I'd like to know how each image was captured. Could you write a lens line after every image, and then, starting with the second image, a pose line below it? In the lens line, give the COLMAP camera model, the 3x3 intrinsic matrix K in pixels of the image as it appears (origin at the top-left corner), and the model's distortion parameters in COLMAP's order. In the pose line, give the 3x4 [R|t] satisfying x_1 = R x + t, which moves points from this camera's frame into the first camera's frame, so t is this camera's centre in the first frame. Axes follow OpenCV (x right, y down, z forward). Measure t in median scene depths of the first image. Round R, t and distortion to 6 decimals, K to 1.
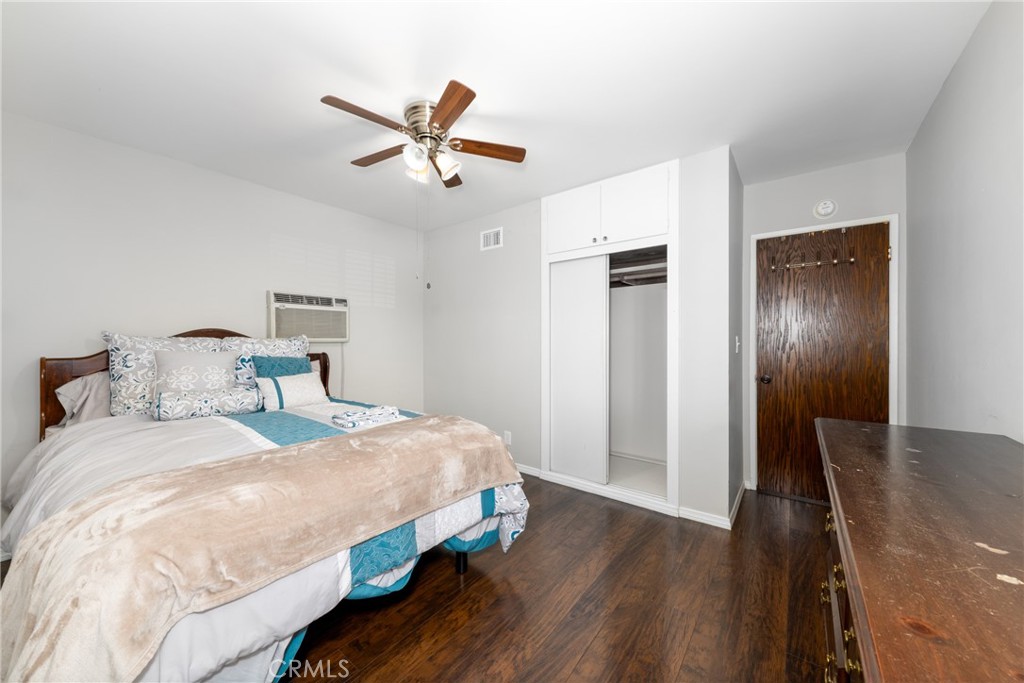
lens RADIAL K [[364.2, 0, 512.3], [0, 364.2, 343.5], [0, 0, 1]] dist [-0.000980, -0.000358]
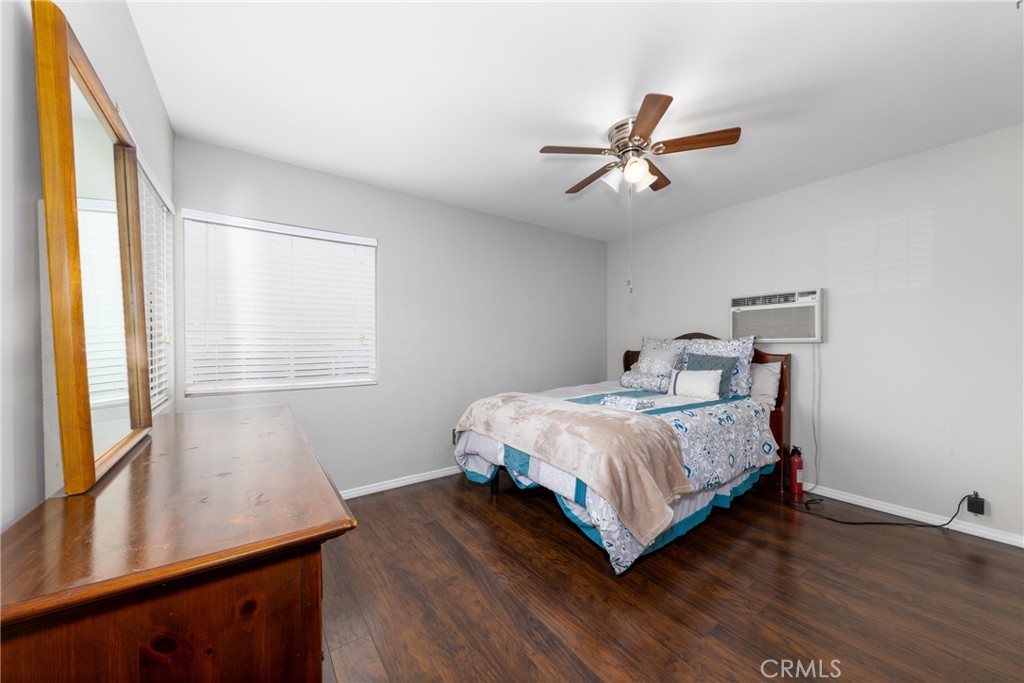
lens RADIAL K [[364.2, 0, 512.3], [0, 364.2, 343.5], [0, 0, 1]] dist [-0.000980, -0.000358]
pose [[-0.295154, -0.000985, -0.955449, 1.028889], [0.002110, 0.999996, -0.001682, -0.001151], [0.955447, -0.002512, -0.295151, 1.131814]]
